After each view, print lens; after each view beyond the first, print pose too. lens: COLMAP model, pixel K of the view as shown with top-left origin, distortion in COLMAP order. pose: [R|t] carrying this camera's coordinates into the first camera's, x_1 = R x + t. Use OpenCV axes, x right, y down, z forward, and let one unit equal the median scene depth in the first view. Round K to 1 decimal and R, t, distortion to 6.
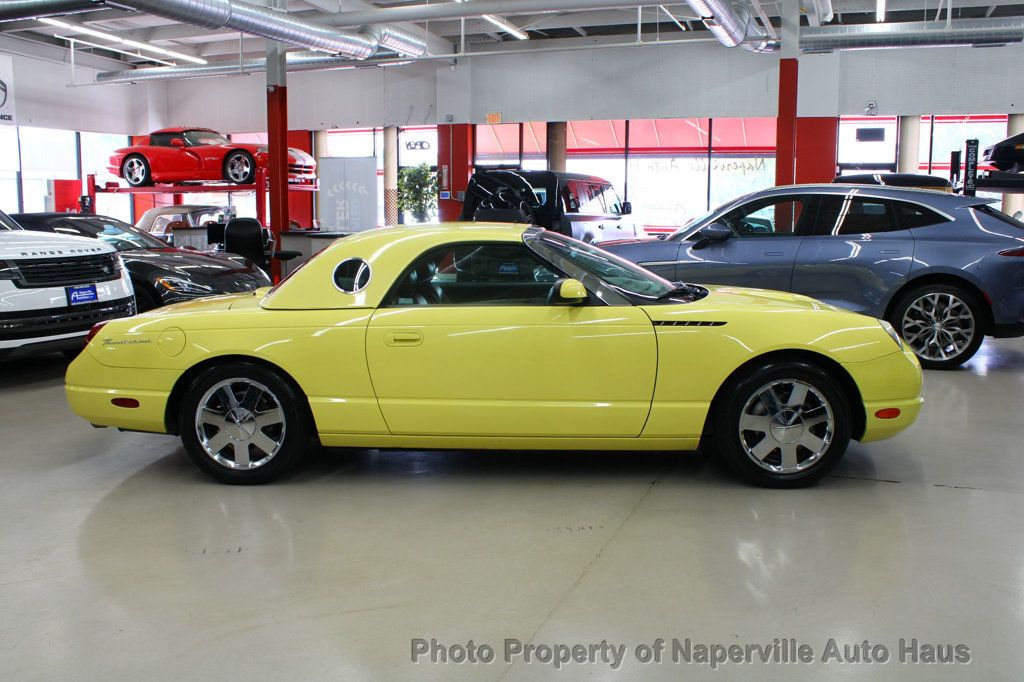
lens RADIAL K [[935.2, 0, 510.0], [0, 935.2, 345.2], [0, 0, 1]] dist [-0.157979, 0.156850]
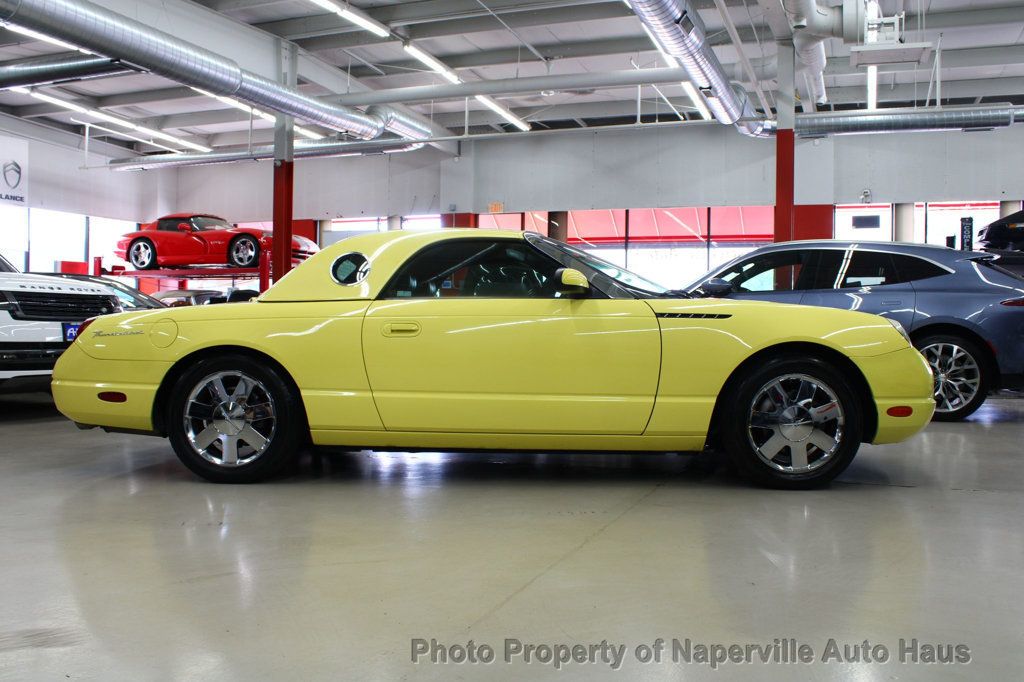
lens RADIAL K [[930.3, 0, 512.0], [0, 930.3, 341.0], [0, 0, 1]] dist [-0.162609, 0.171735]
pose [[0.999953, 0.009653, 0.001185, 0.000353], [-0.009423, 0.991761, -0.127753, 0.041518], [-0.002409, 0.127736, 0.991805, 0.012683]]
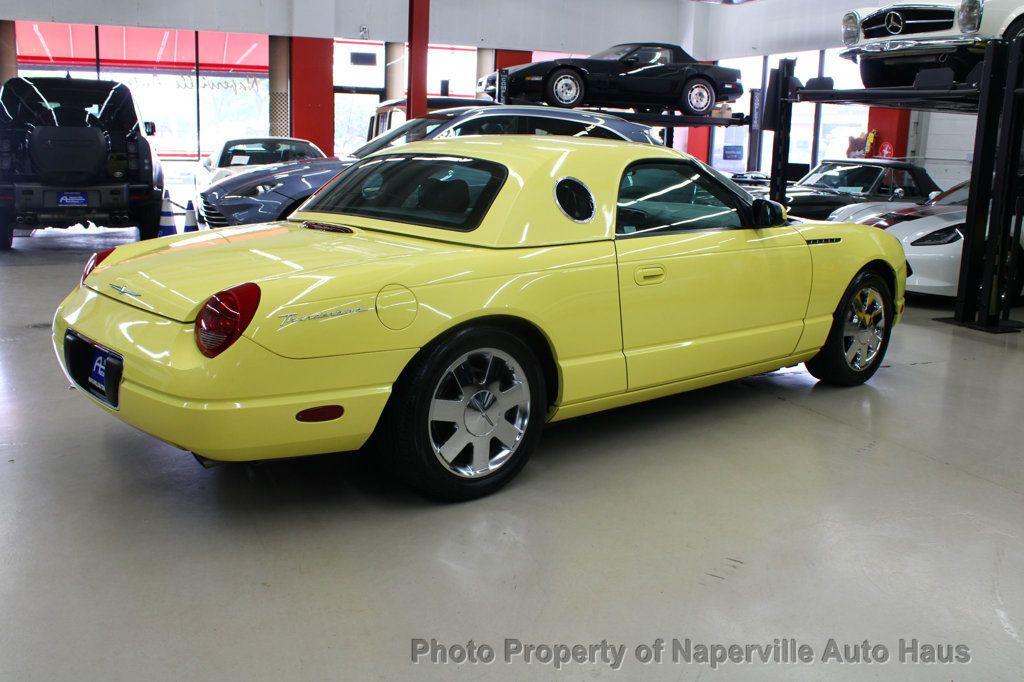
lens RADIAL K [[930.3, 0, 512.0], [0, 930.3, 341.0], [0, 0, 1]] dist [-0.162609, 0.171735]
pose [[0.732572, -0.122104, 0.669648, -0.247895], [0.071501, 0.992141, 0.102688, -0.013689], [-0.676924, -0.027346, 0.735545, 0.153812]]
